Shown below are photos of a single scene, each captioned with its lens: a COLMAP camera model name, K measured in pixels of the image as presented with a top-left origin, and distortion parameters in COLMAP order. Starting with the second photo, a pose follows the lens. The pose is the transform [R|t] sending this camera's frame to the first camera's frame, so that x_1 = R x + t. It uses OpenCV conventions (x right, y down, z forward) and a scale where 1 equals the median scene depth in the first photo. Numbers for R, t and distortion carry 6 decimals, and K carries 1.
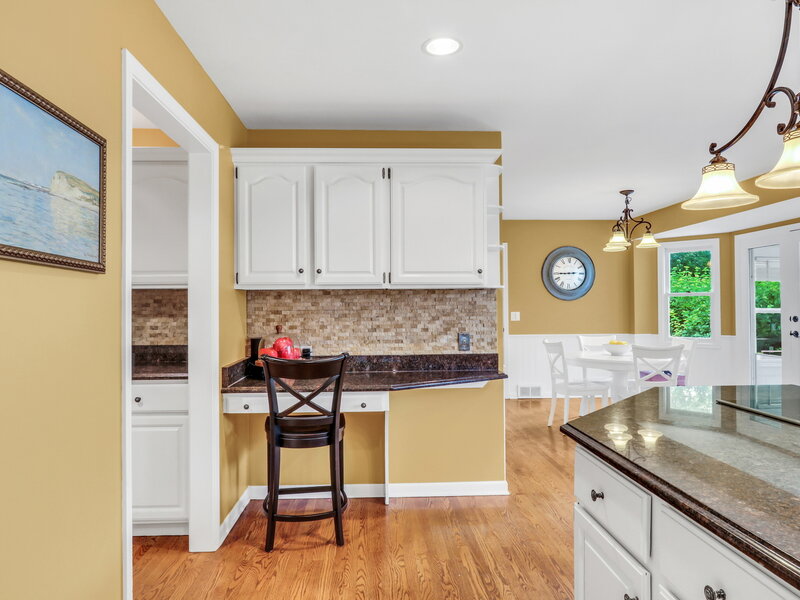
lens RADIAL K [[522.2, 0, 402.0], [0, 522.2, 298.9], [0, 0, 1]] dist [-0.025788, -0.002237]
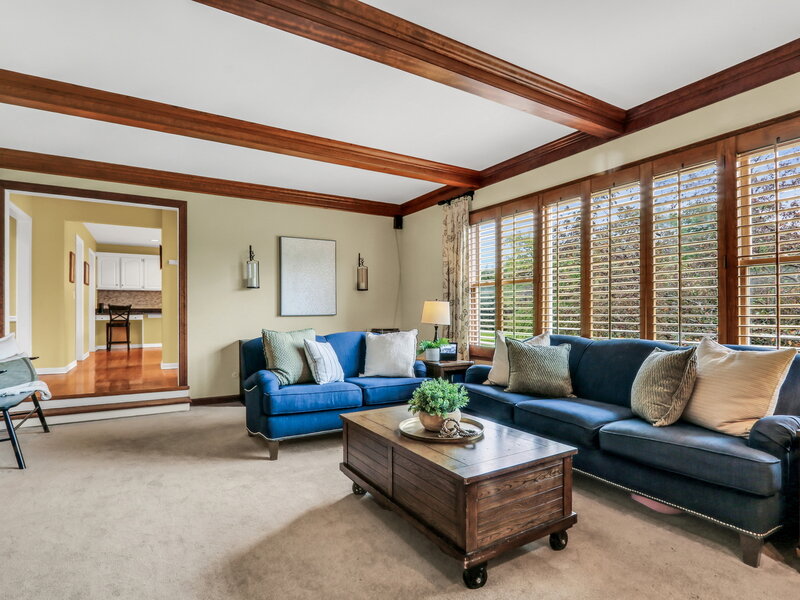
lens RADIAL K [[430.2, 0, 400.2], [0, 430.2, 300.7], [0, 0, 1]] dist [-0.031682, 0.002321]
pose [[0.884237, 0.007120, 0.466984, 0.167782], [-0.007634, 0.999971, -0.000791, 0.041242], [-0.466976, -0.002866, 0.884265, -2.403360]]
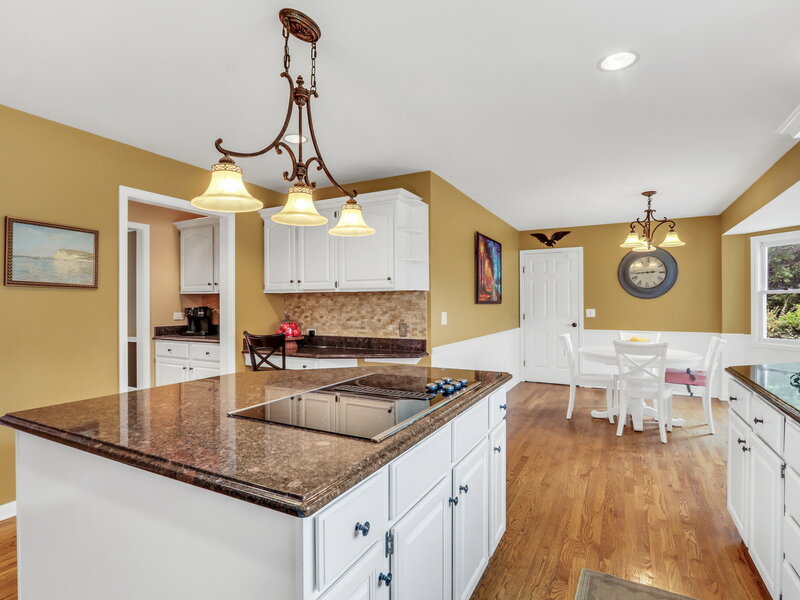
lens RADIAL K [[430.2, 0, 396.6], [0, 430.2, 300.9], [0, 0, 1]] dist [-0.031682, 0.002321]
pose [[0.856169, 0.000887, -0.516694, 0.685892], [0.004223, 0.999953, 0.008715, -0.003296], [0.516678, -0.009644, 0.856126, 0.030536]]
